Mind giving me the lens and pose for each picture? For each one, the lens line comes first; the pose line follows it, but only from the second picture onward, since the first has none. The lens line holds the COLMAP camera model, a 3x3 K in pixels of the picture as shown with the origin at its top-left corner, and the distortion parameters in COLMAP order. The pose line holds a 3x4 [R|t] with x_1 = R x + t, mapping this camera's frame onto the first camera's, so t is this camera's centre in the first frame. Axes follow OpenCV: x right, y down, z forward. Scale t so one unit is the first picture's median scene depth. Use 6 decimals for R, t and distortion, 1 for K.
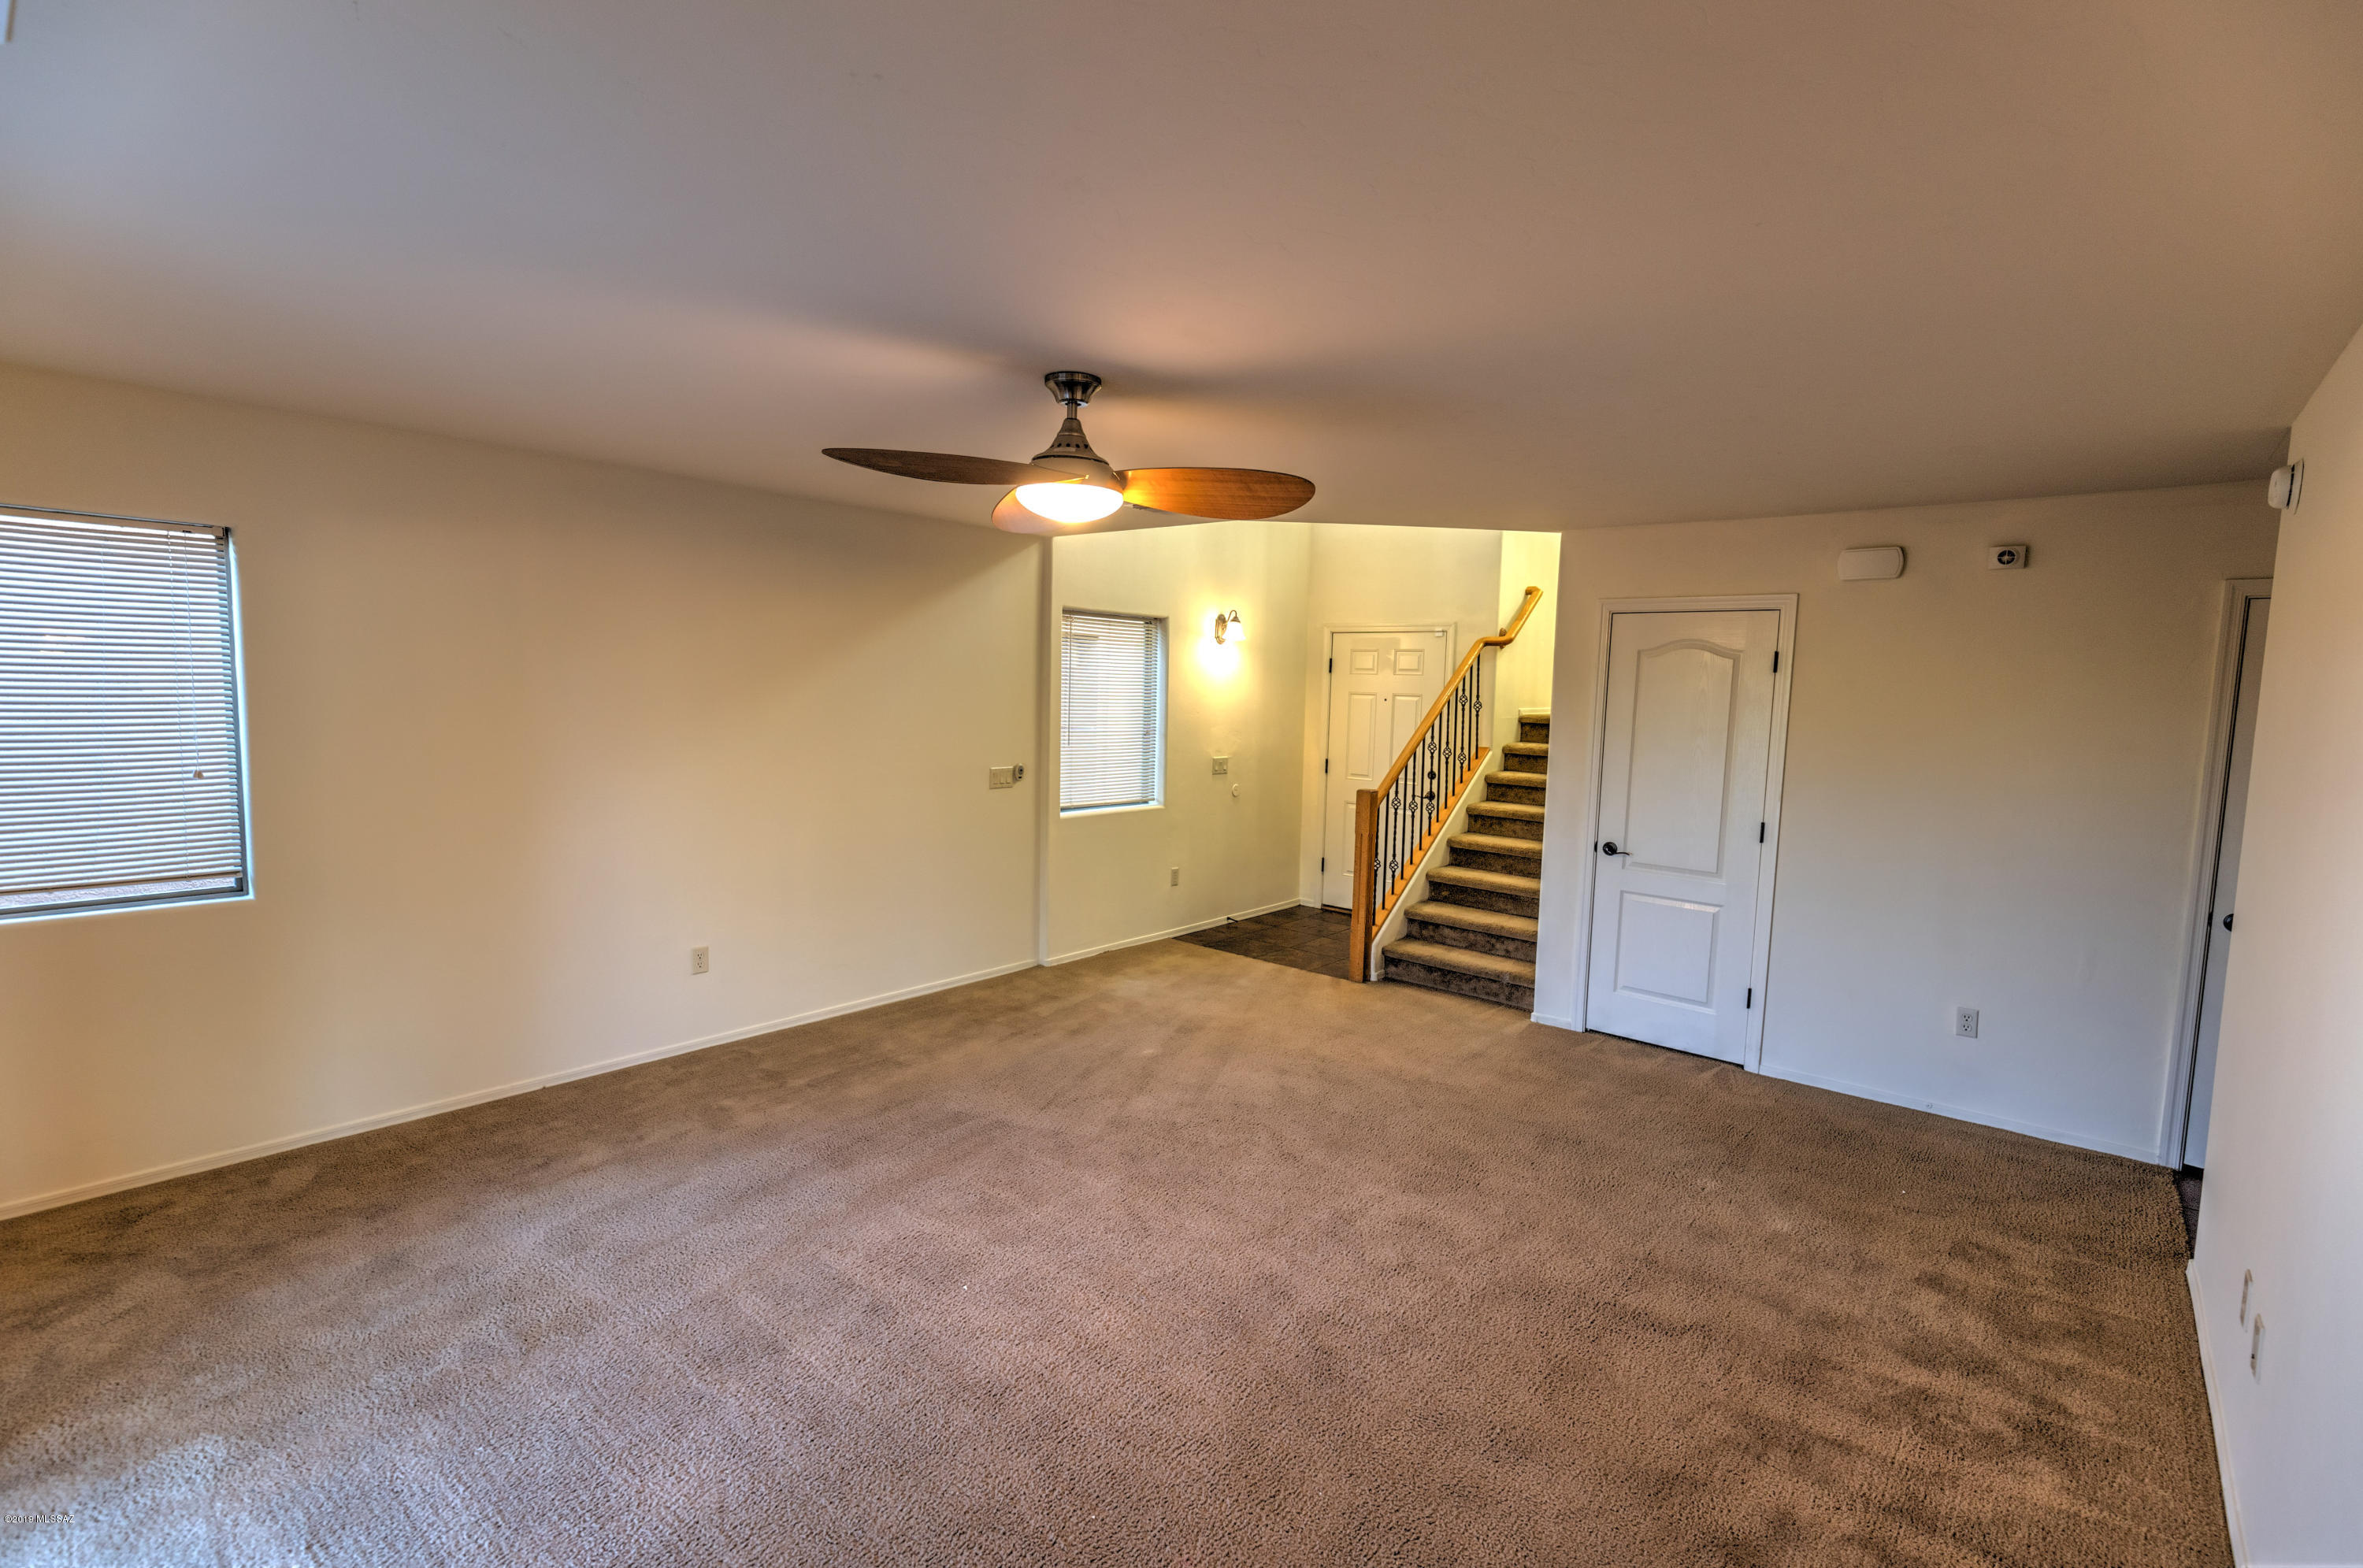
lens RADIAL K [[1069.2, 0, 1183.3], [0, 1069.2, 781.5], [0, 0, 1]] dist [0.016820, -0.000049]
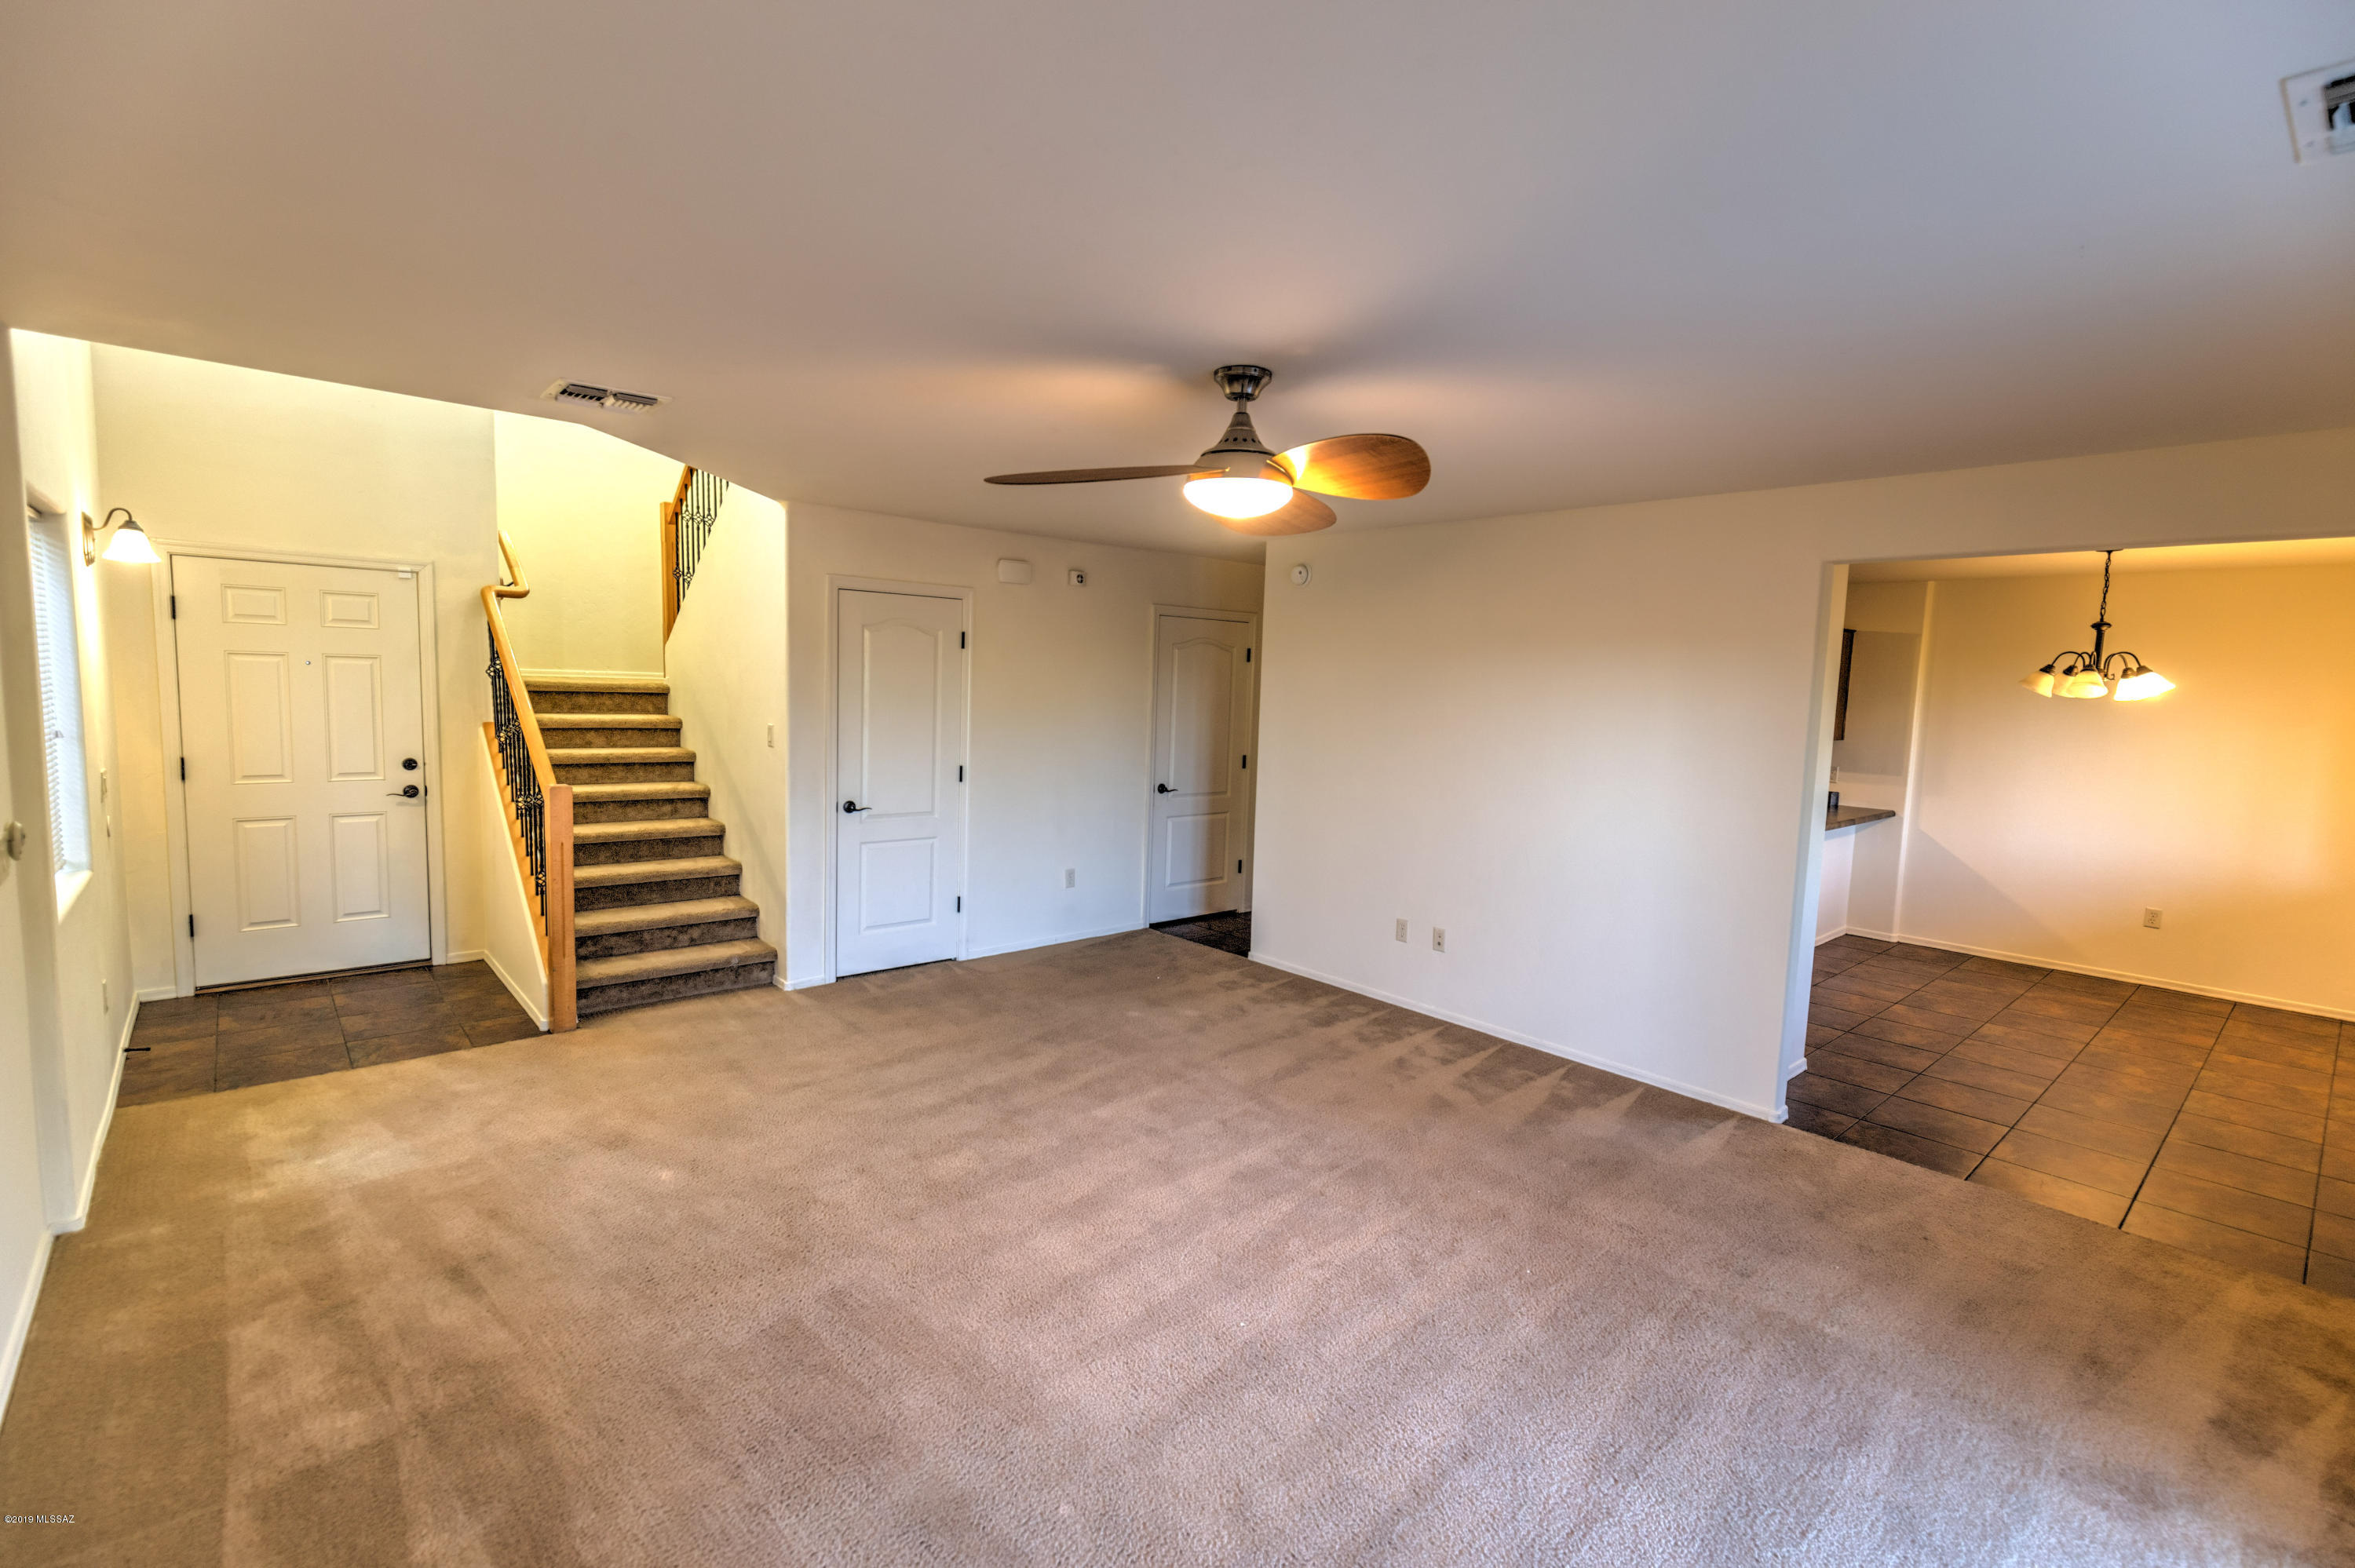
lens RADIAL K [[1065.5, 0, 1179.3], [0, 1065.5, 781.6], [0, 0, 1]] dist [0.016820, -0.000049]
pose [[0.148561, -0.121074, 0.981464, -0.650930], [0.063399, 0.991601, 0.112729, -0.067775], [-0.986869, 0.045477, 0.154989, 0.534840]]
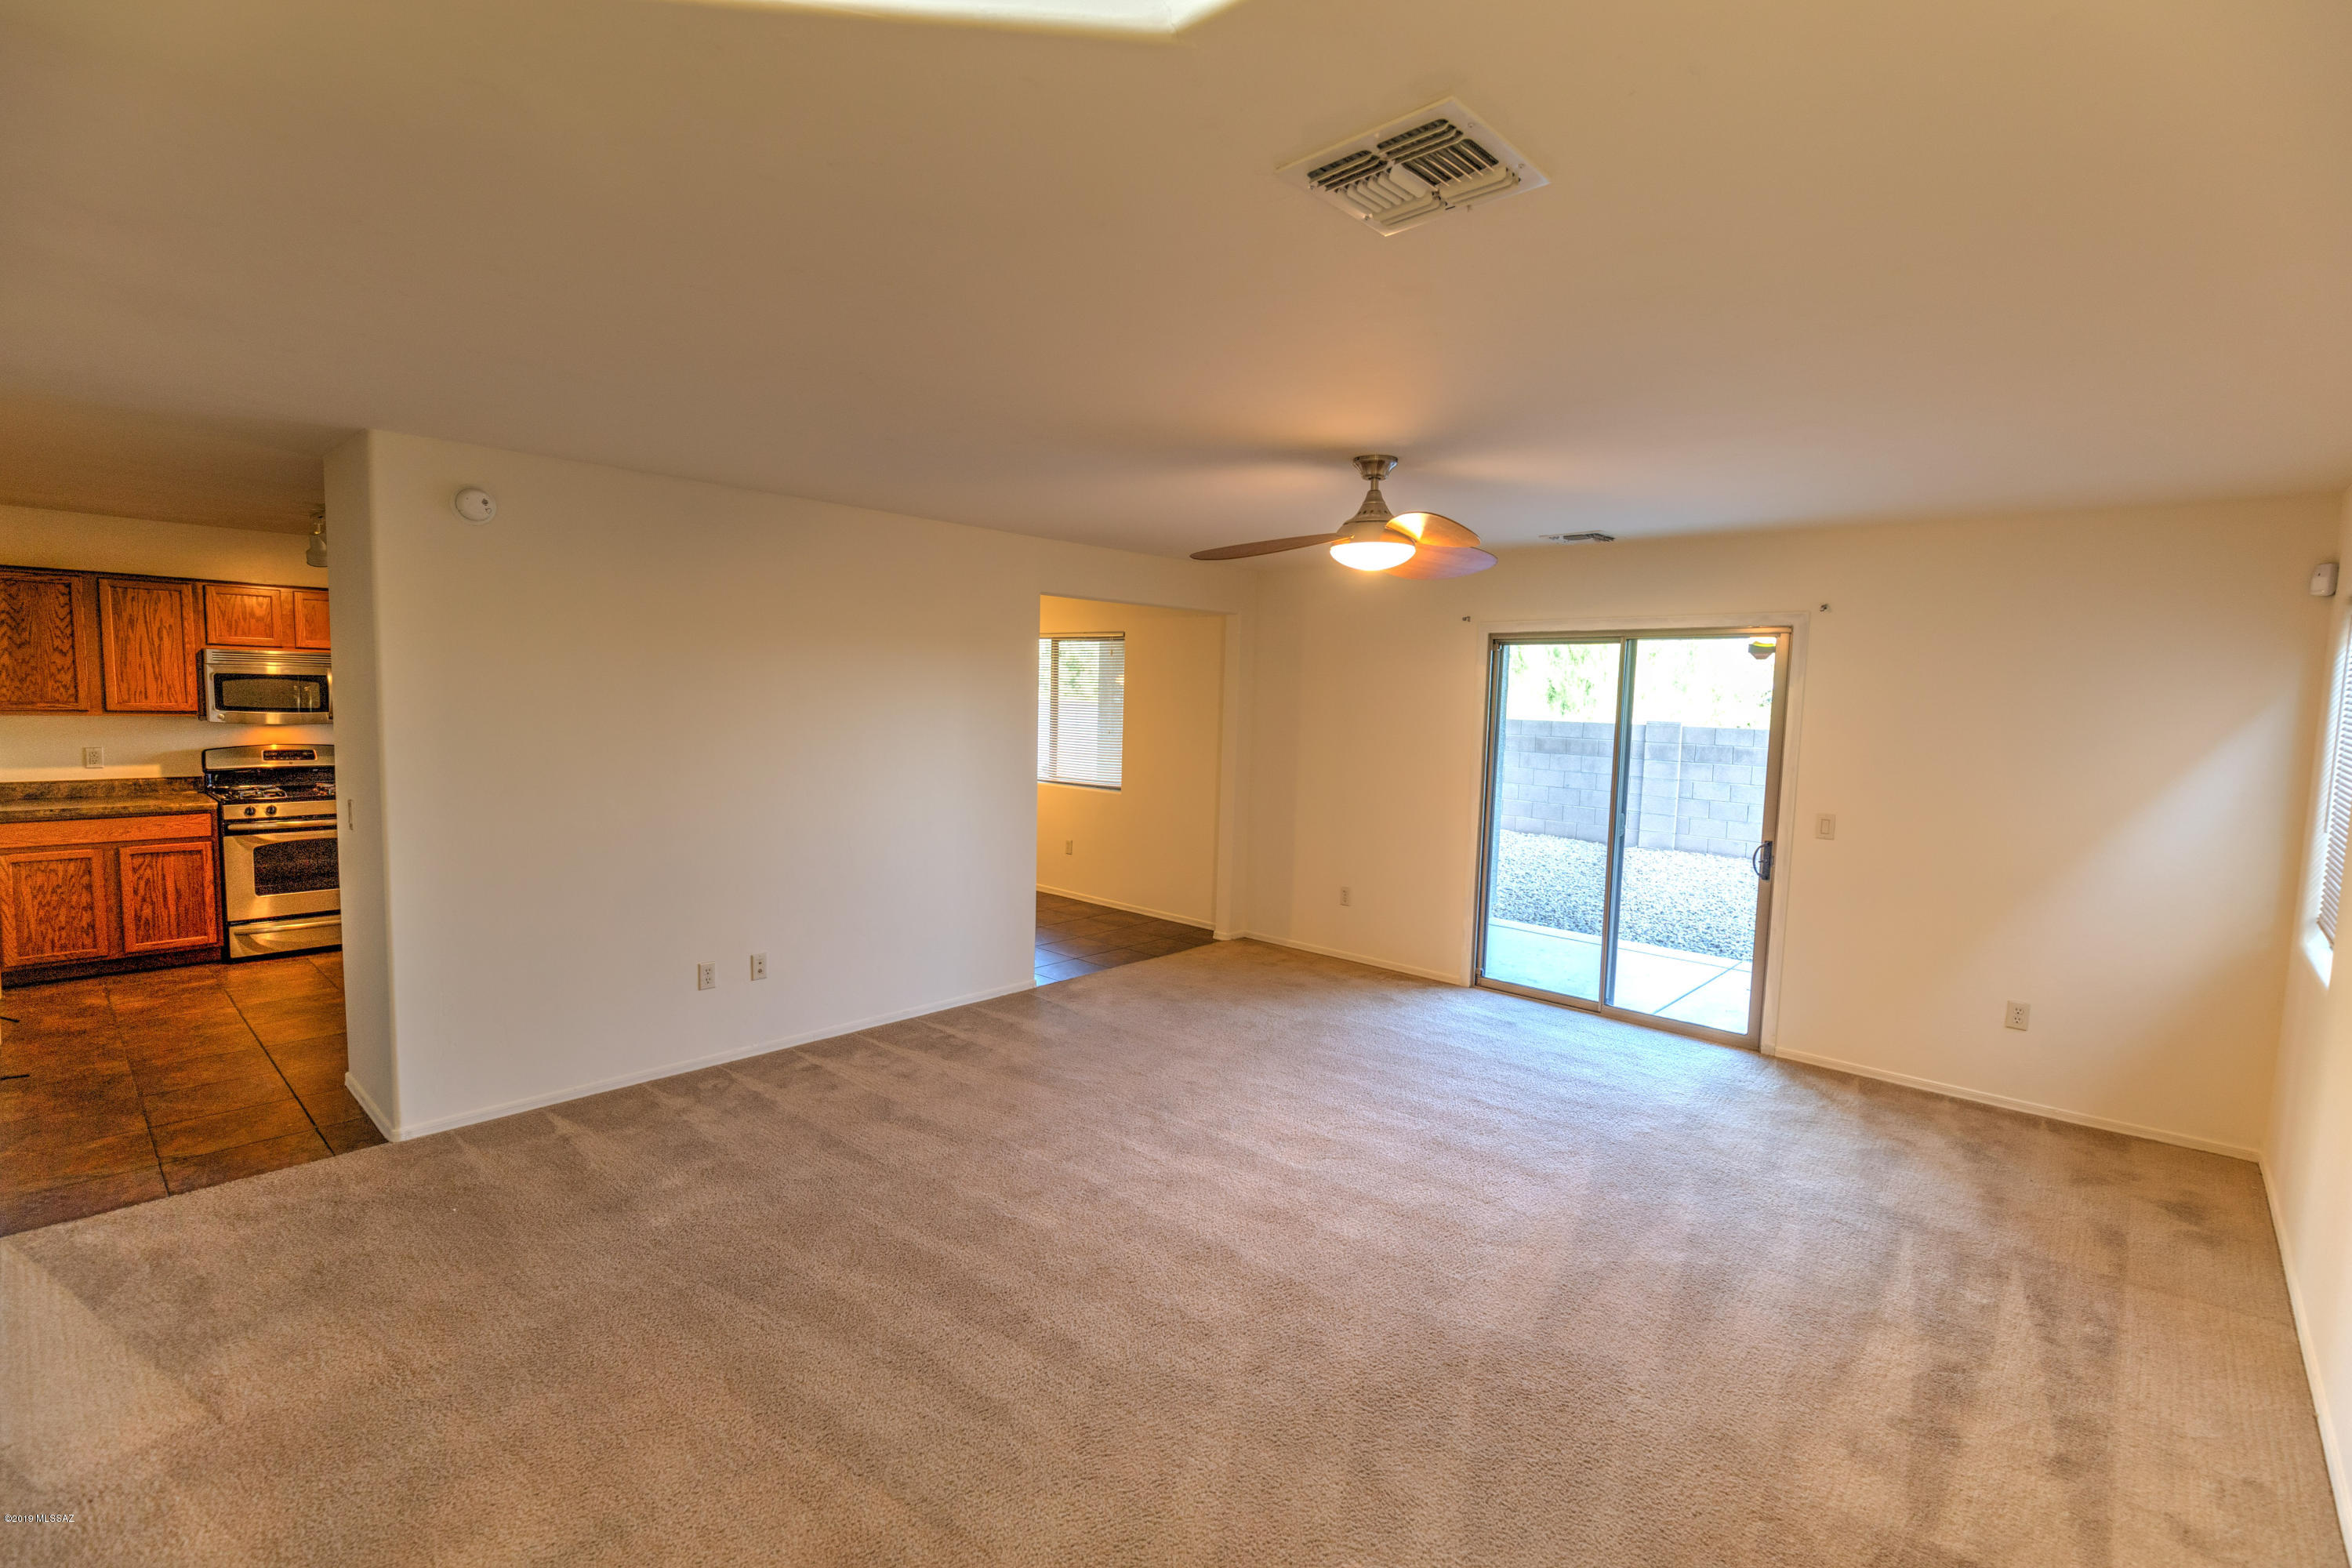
lens RADIAL K [[1064.3, 0, 1177.8], [0, 1064.3, 781.6], [0, 0, 1]] dist [0.016820, -0.000049]
pose [[-0.997781, -0.056968, 0.034468, 0.039360], [-0.050051, 0.983116, 0.176004, -0.121823], [-0.043913, 0.173888, -0.983786, 1.355227]]
